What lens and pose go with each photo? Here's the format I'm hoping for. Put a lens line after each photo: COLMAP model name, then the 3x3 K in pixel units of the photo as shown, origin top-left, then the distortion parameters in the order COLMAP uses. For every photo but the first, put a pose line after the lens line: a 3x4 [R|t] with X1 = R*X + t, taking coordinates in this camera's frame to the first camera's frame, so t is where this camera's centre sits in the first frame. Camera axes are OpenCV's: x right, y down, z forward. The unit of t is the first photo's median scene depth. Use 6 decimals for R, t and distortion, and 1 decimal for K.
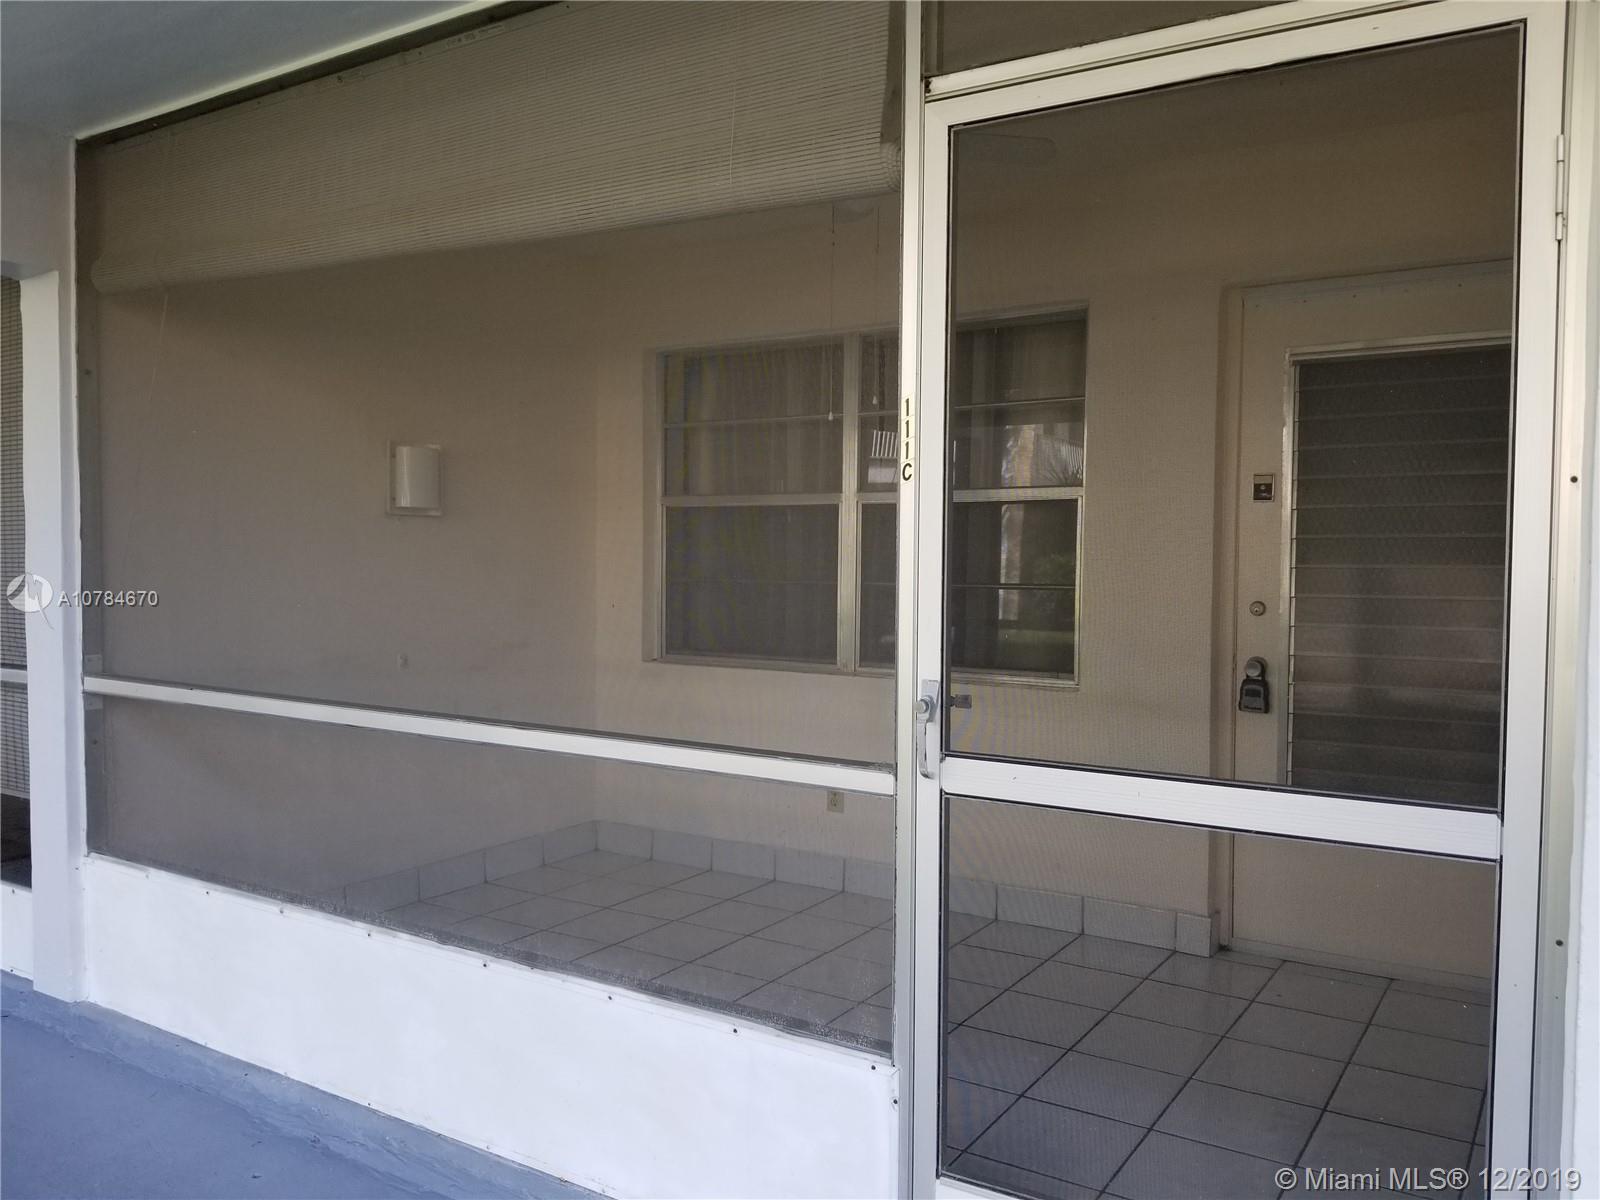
lens RADIAL K [[1232.3, 0, 800.0], [0, 1232.3, 600.0], [0, 0, 1]] dist [0.057630, -0.008681]
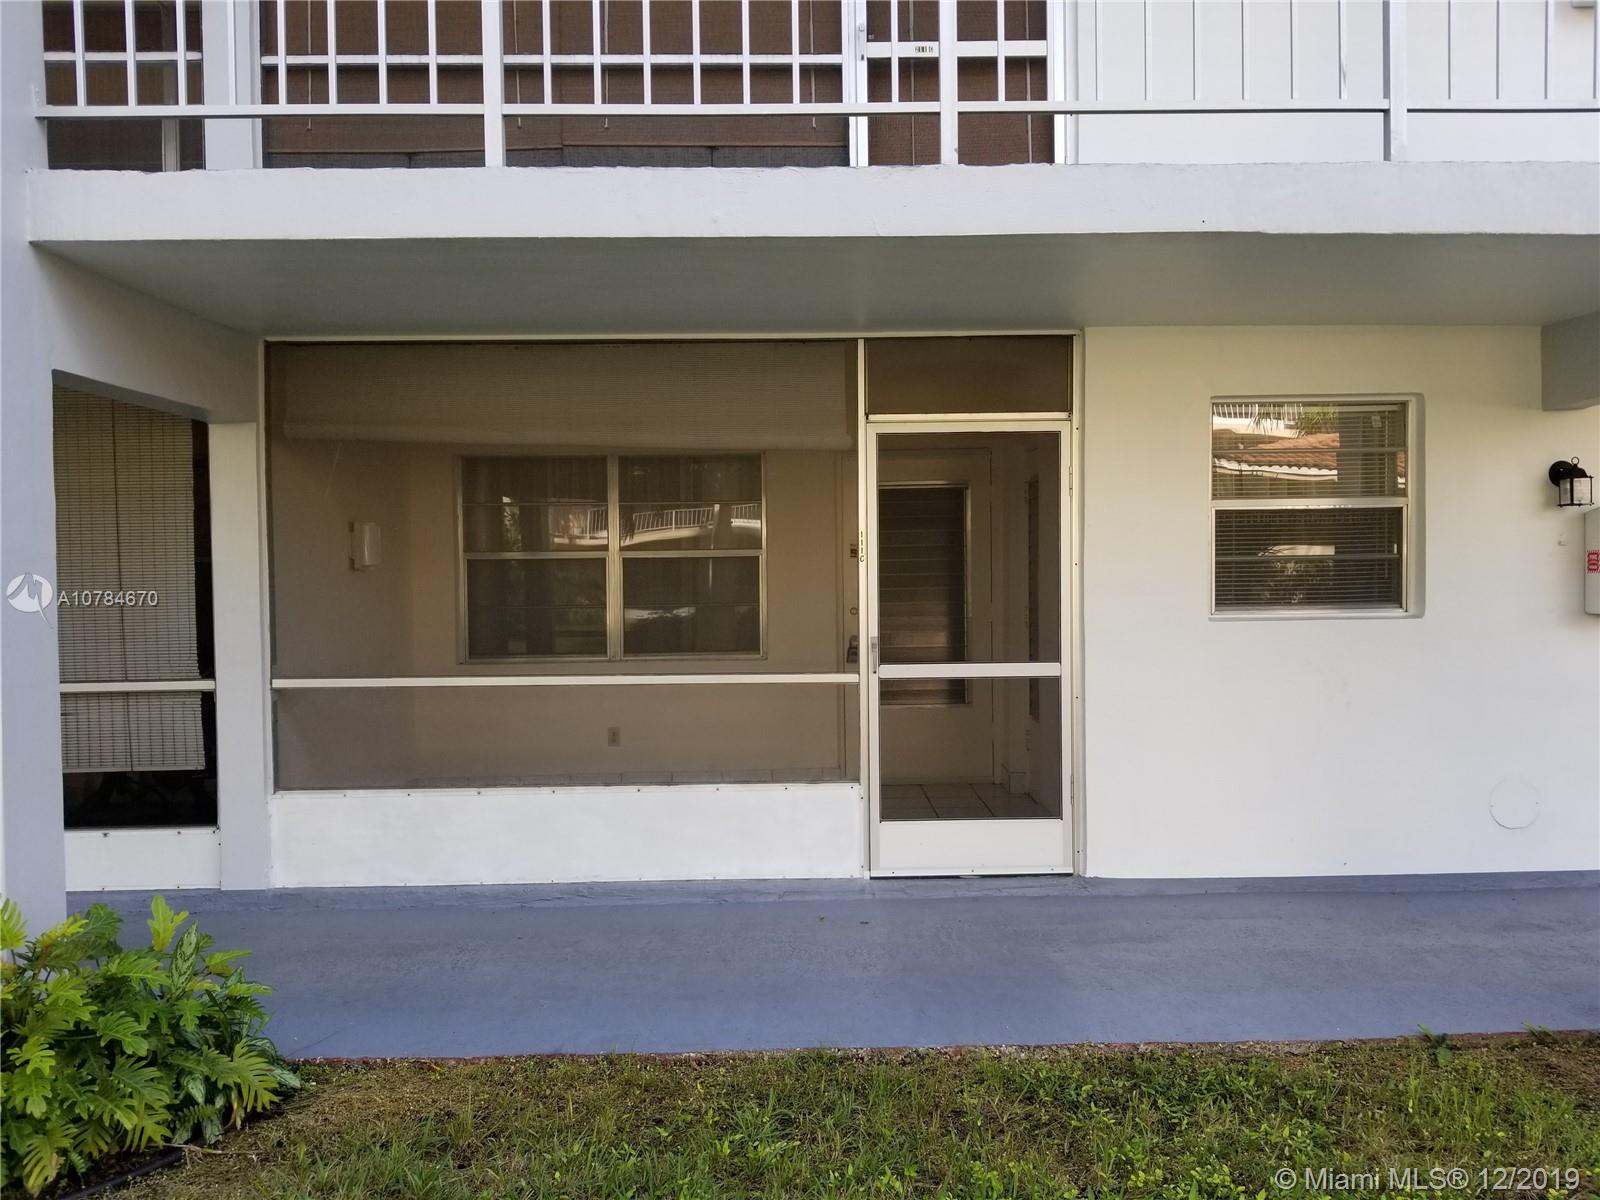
lens RADIAL K [[1232.3, 0, 800.0], [0, 1232.3, 600.0], [0, 0, 1]] dist [0.057630, -0.008681]
pose [[0.831517, -0.028465, 0.554769, -0.882289], [0.038827, 0.999222, -0.006925, -0.001342], [-0.554141, 0.027298, 0.831975, -0.663584]]
